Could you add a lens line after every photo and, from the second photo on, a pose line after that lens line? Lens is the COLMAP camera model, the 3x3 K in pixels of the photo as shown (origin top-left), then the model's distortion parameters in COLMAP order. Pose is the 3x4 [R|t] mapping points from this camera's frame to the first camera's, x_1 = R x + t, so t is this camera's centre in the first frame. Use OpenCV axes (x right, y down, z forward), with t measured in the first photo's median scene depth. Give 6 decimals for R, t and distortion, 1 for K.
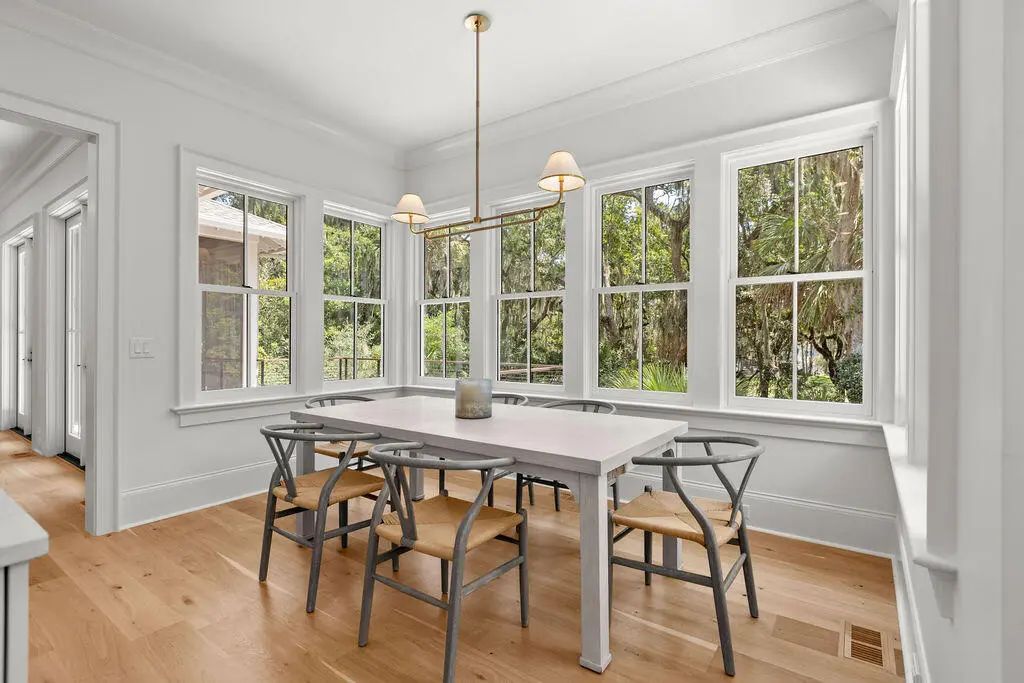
lens RADIAL K [[482.2, 0, 512.0], [0, 482.2, 341.5], [0, 0, 1]] dist [-0.002378, -0.000305]
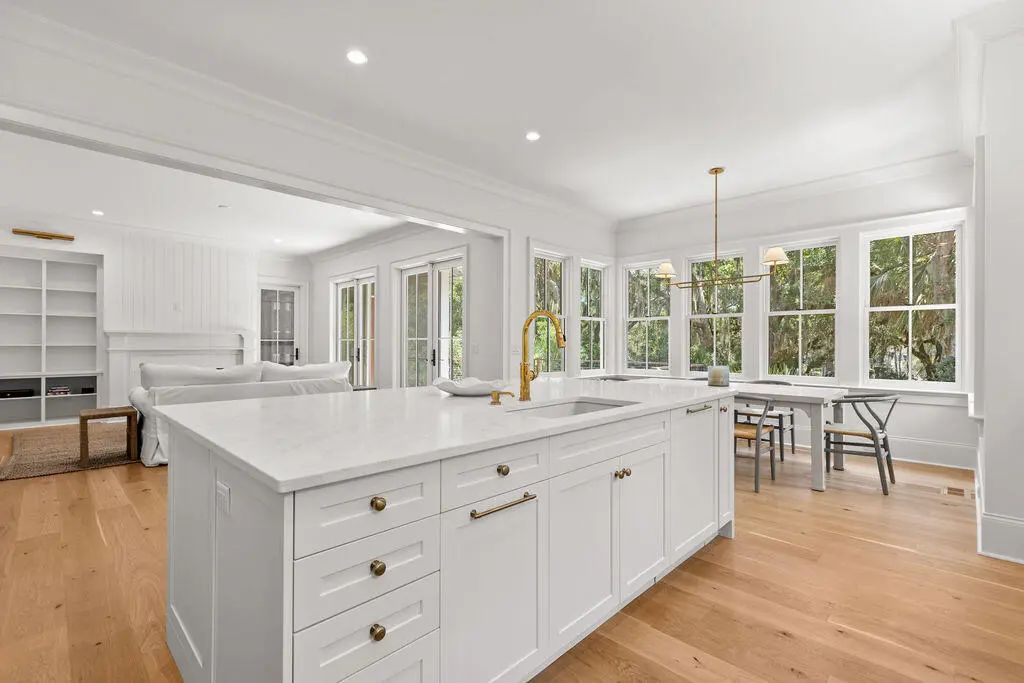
lens RADIAL K [[457.1, 0, 512.0], [0, 457.1, 341.5], [0, 0, 1]] dist [0.001692, 0.000174]
pose [[0.988430, 0.000543, -0.151678, -0.485418], [-0.001675, 0.999972, -0.007337, -0.000148], [0.151670, 0.007506, 0.988403, -0.704332]]
